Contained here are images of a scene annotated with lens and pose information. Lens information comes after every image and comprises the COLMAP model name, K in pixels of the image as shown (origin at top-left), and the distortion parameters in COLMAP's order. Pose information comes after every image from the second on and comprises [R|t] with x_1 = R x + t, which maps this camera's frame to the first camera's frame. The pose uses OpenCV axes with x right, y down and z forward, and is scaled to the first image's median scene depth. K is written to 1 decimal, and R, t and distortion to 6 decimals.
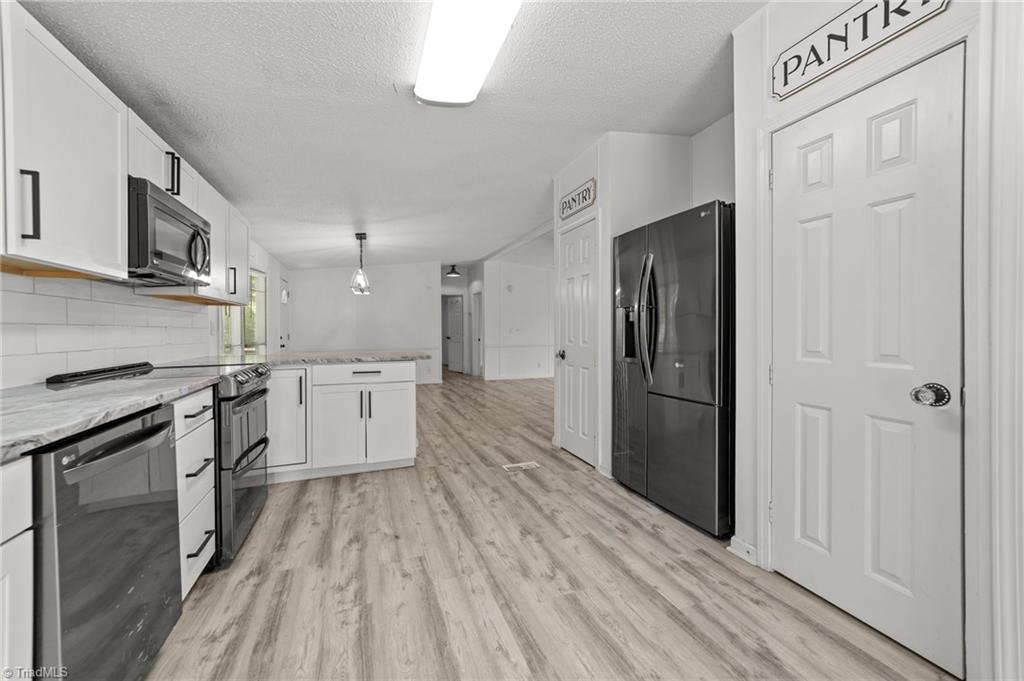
lens RADIAL K [[397.3, 0, 508.6], [0, 397.3, 333.2], [0, 0, 1]] dist [-0.017034, 0.008975]
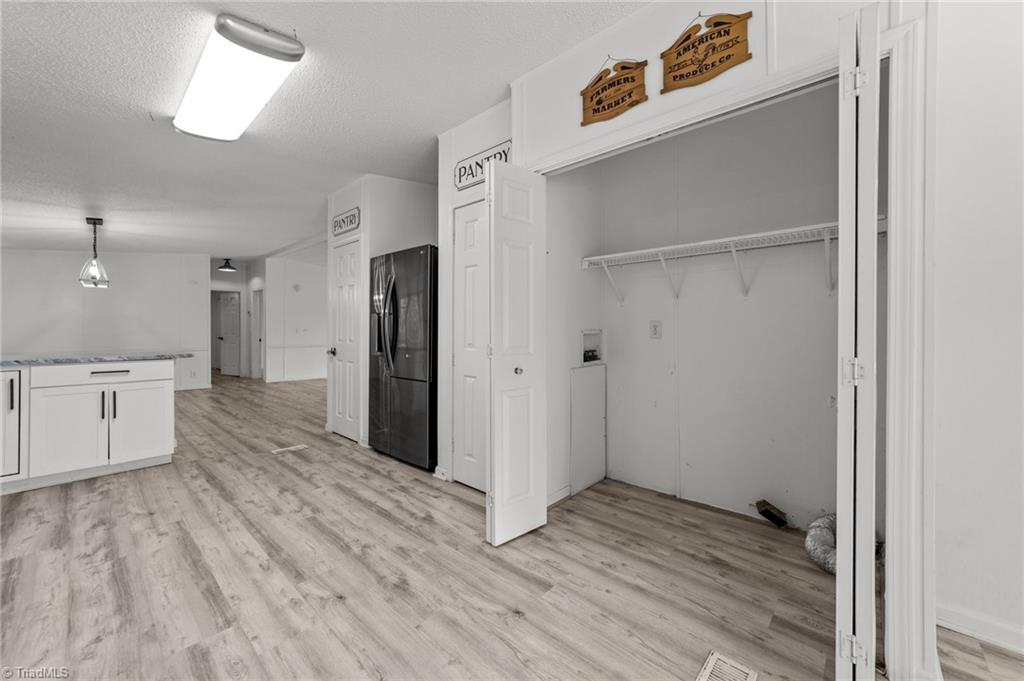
lens RADIAL K [[397.3, 0, 508.6], [0, 397.3, 333.2], [0, 0, 1]] dist [-0.017034, 0.008975]
pose [[0.890588, 0.004144, 0.454791, 0.089835], [-0.003273, 0.999991, -0.002701, 0.001975], [-0.454799, 0.000917, 0.890594, -0.374873]]
